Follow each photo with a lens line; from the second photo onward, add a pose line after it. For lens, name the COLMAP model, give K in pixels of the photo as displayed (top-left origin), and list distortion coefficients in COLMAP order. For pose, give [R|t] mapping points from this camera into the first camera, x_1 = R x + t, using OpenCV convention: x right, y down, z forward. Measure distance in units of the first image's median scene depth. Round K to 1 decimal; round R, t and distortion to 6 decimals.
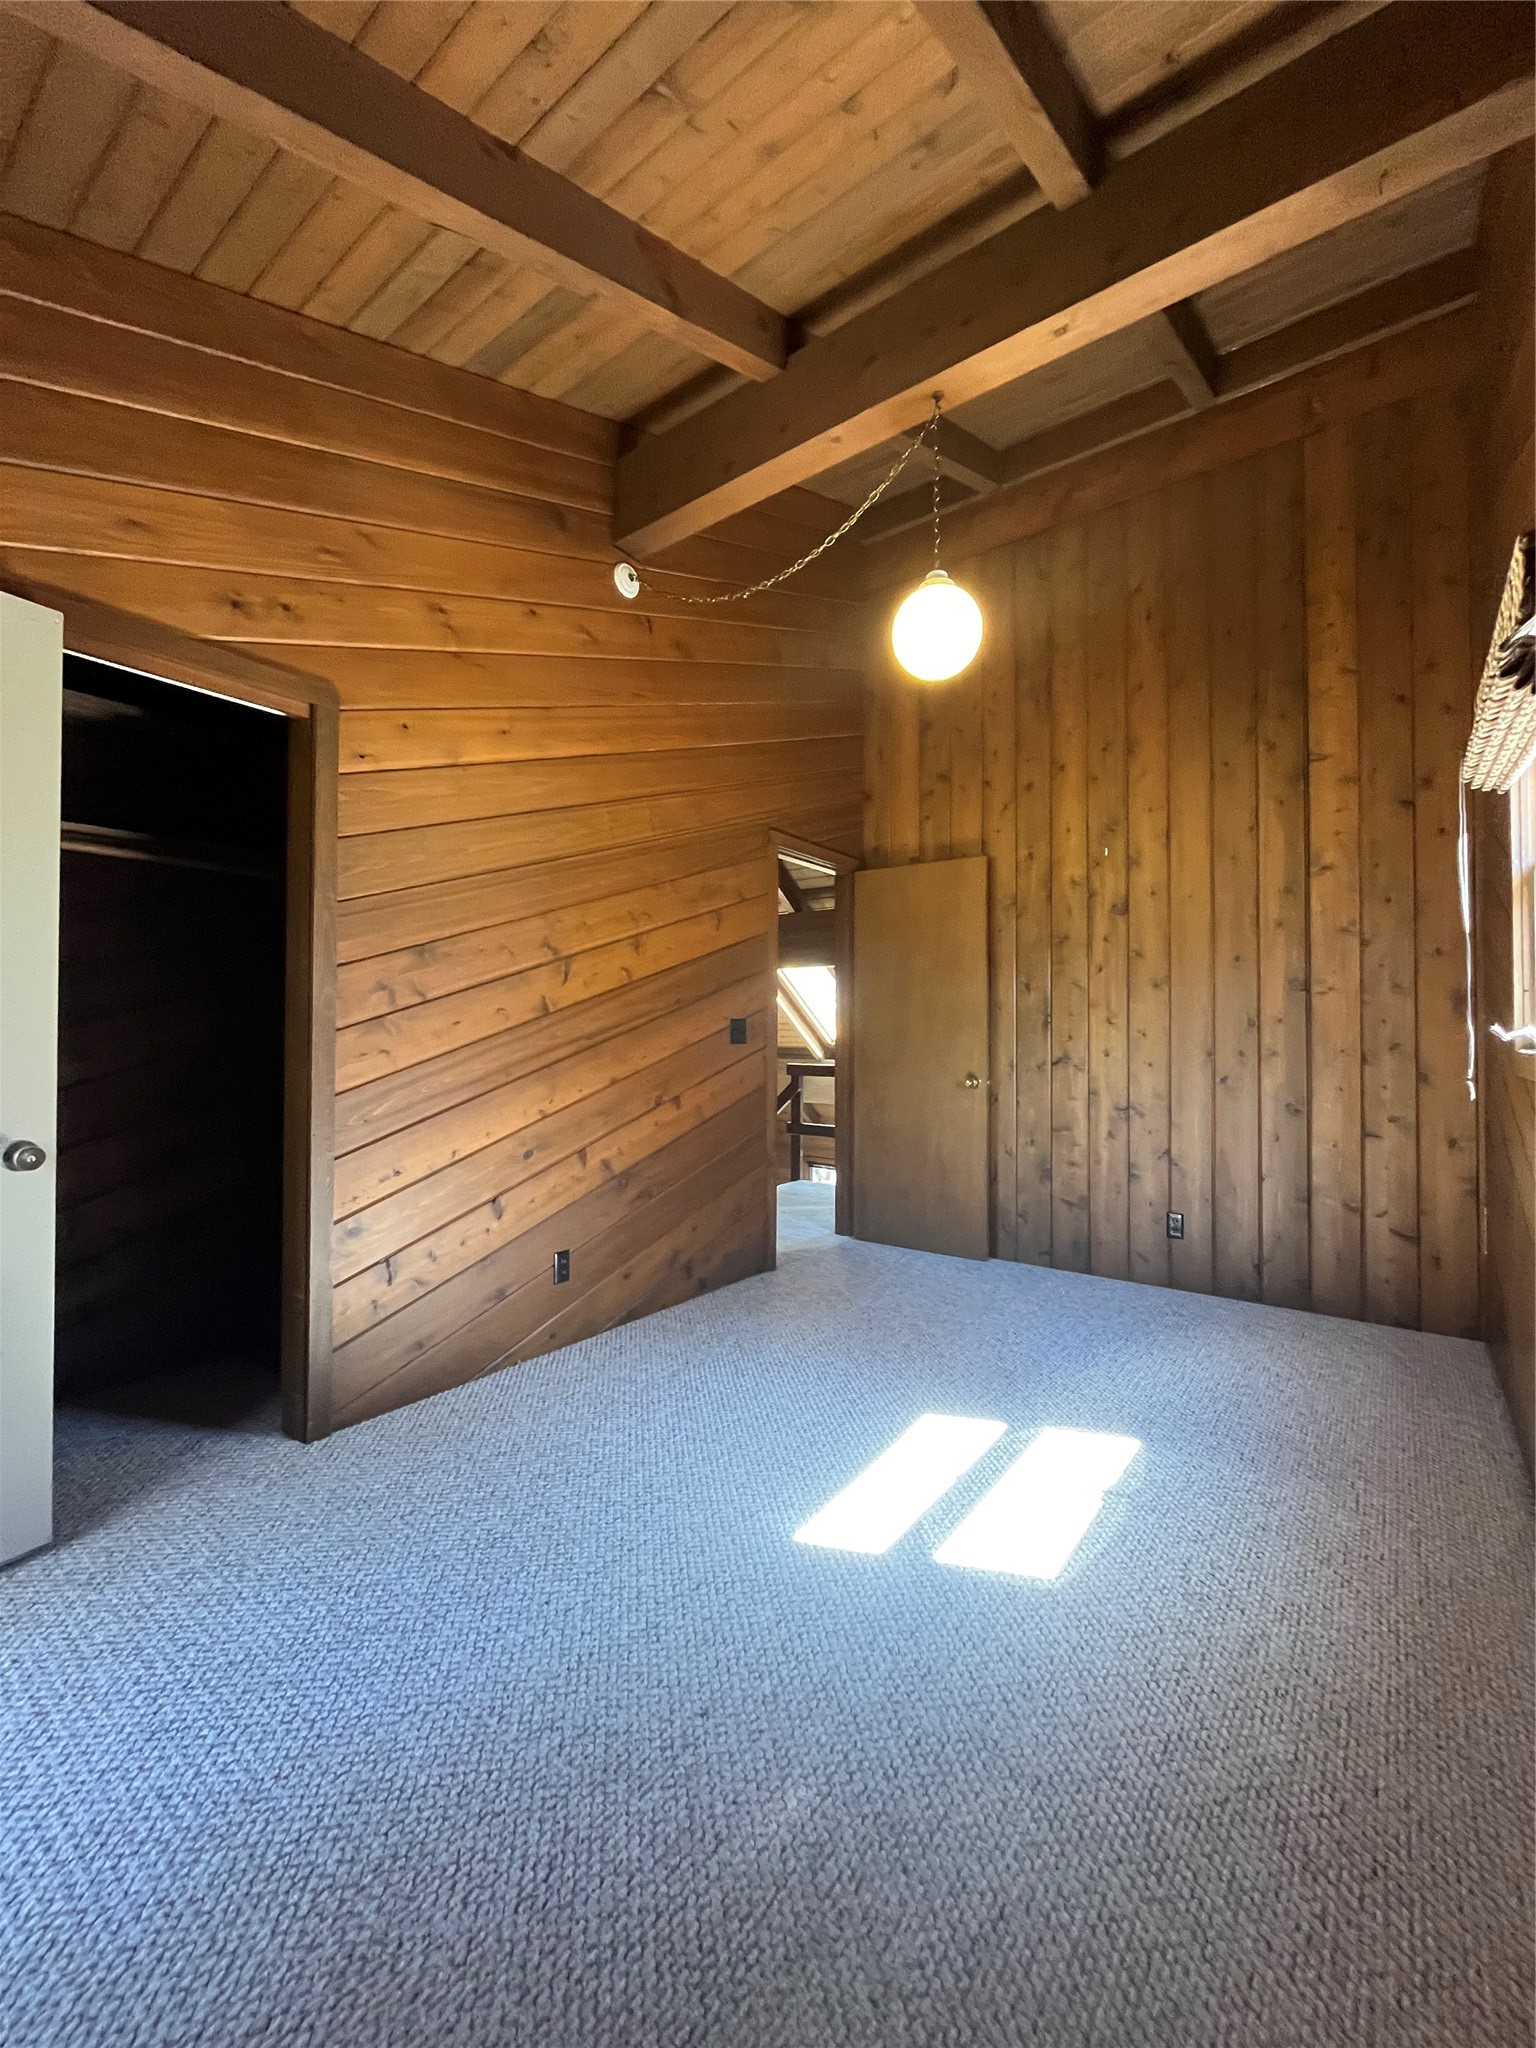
lens RADIAL K [[829.6, 0, 769.7], [0, 829.6, 1024.9], [0, 0, 1]] dist [-0.001943, 0.000067]
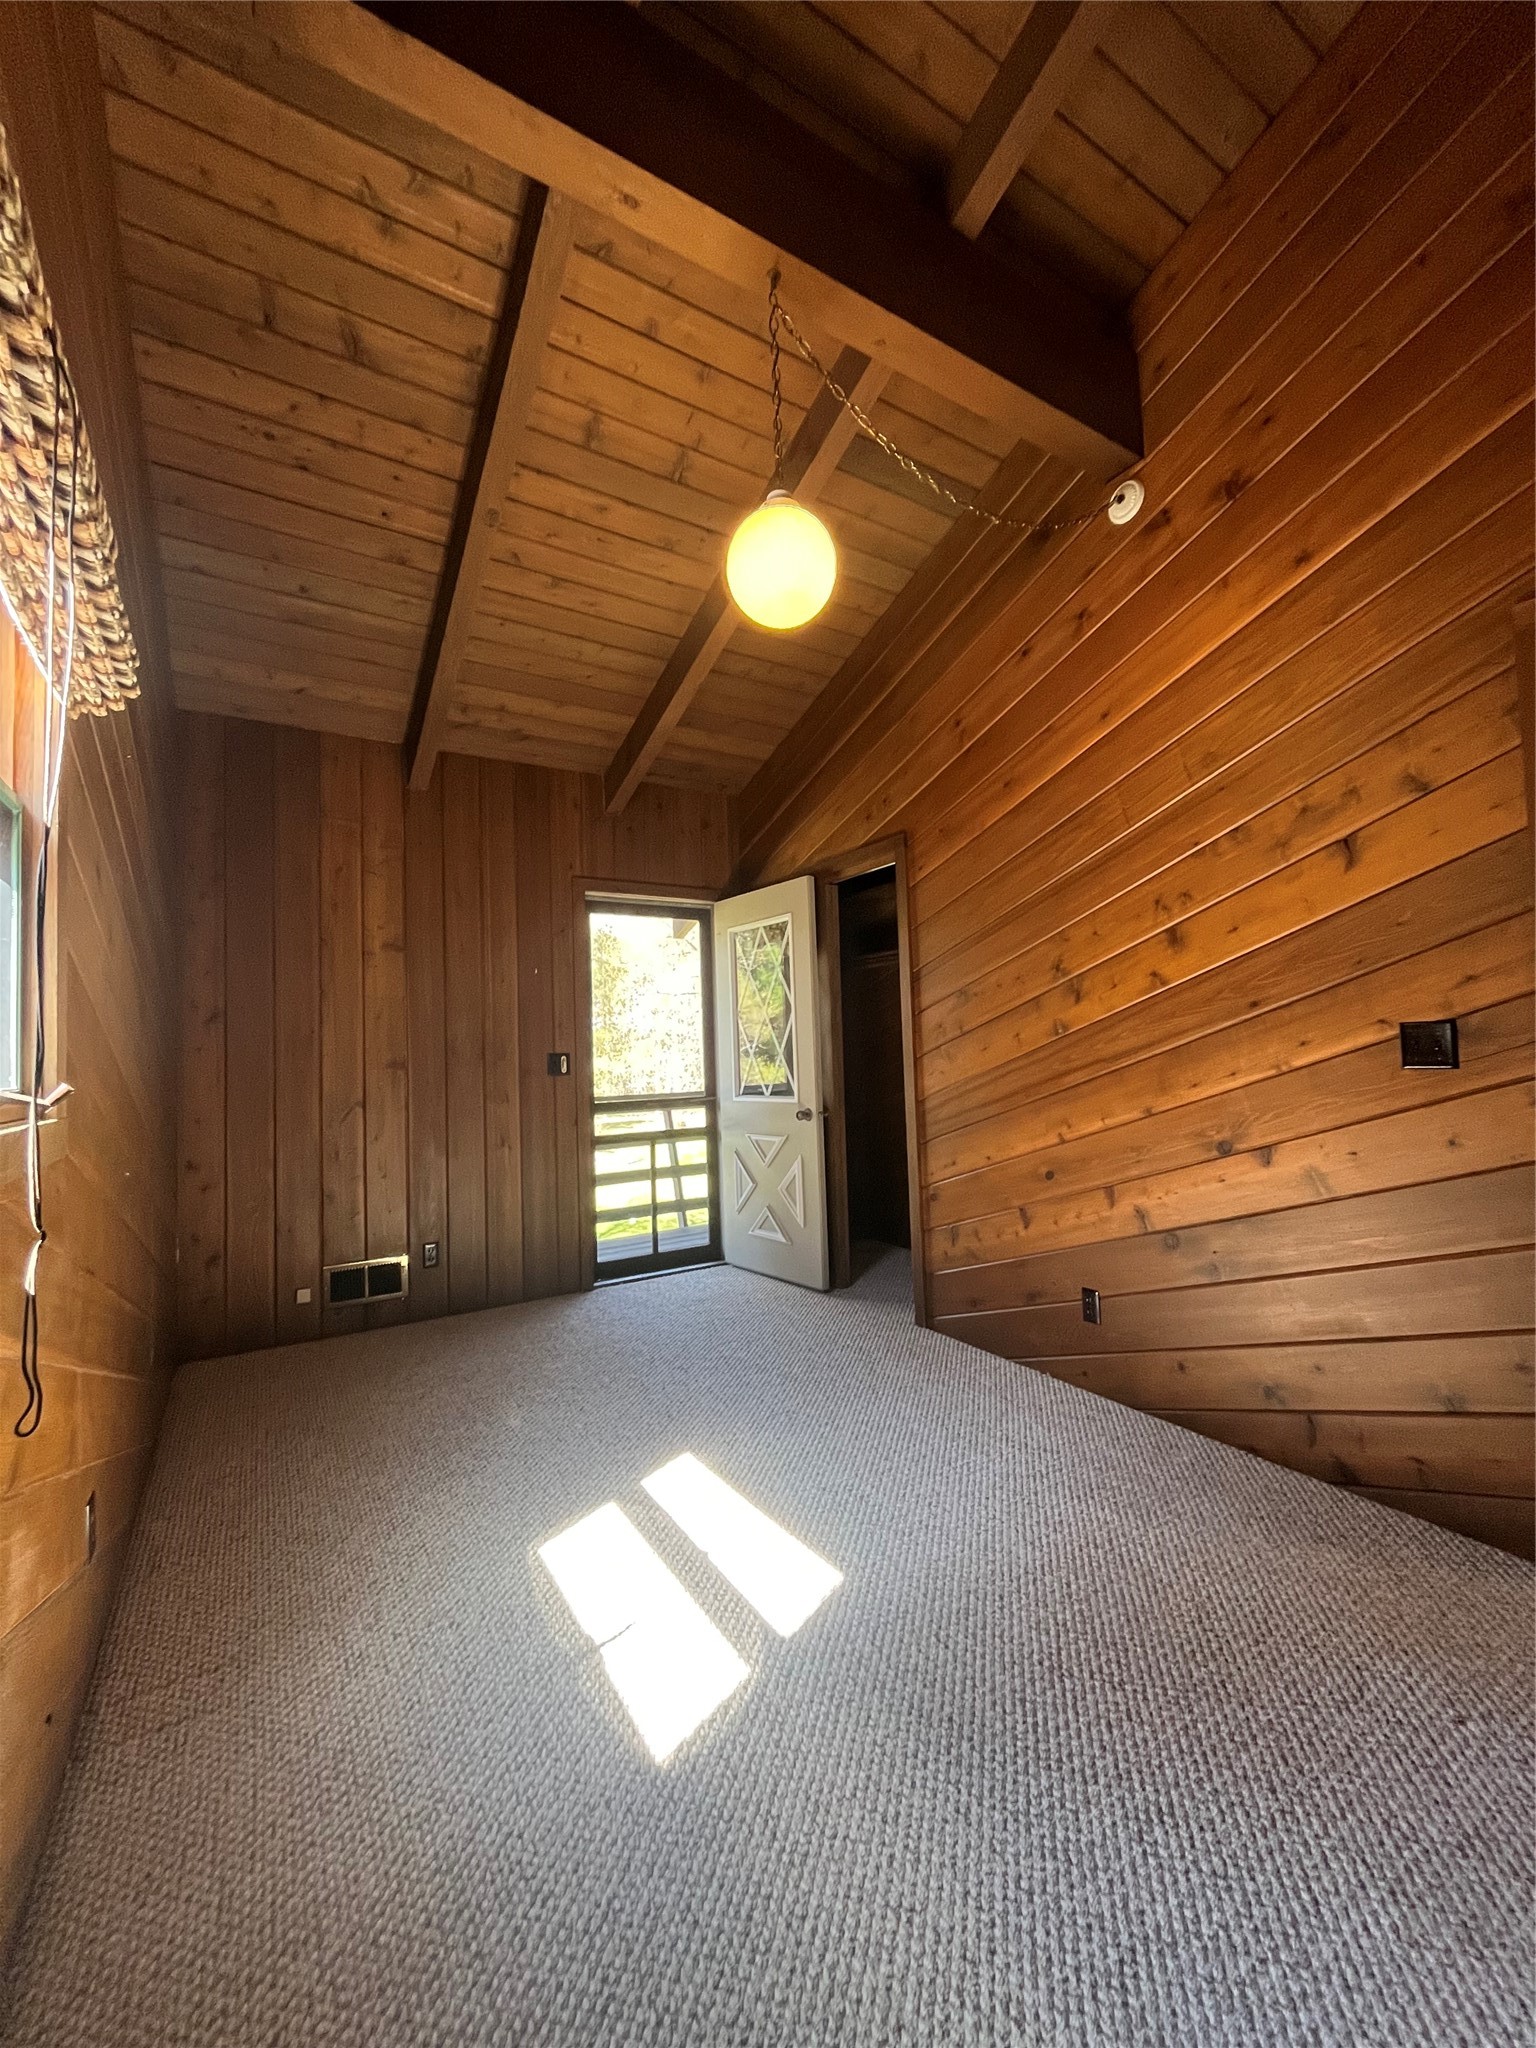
lens RADIAL K [[829.6, 0, 768.8], [0, 829.6, 1026.8], [0, 0, 1]] dist [-0.001943, 0.000067]
pose [[-0.365720, -0.025490, -0.930376, 0.878793], [0.035698, 0.998505, -0.041389, 0.003432], [0.930040, -0.048349, -0.364263, 1.175095]]
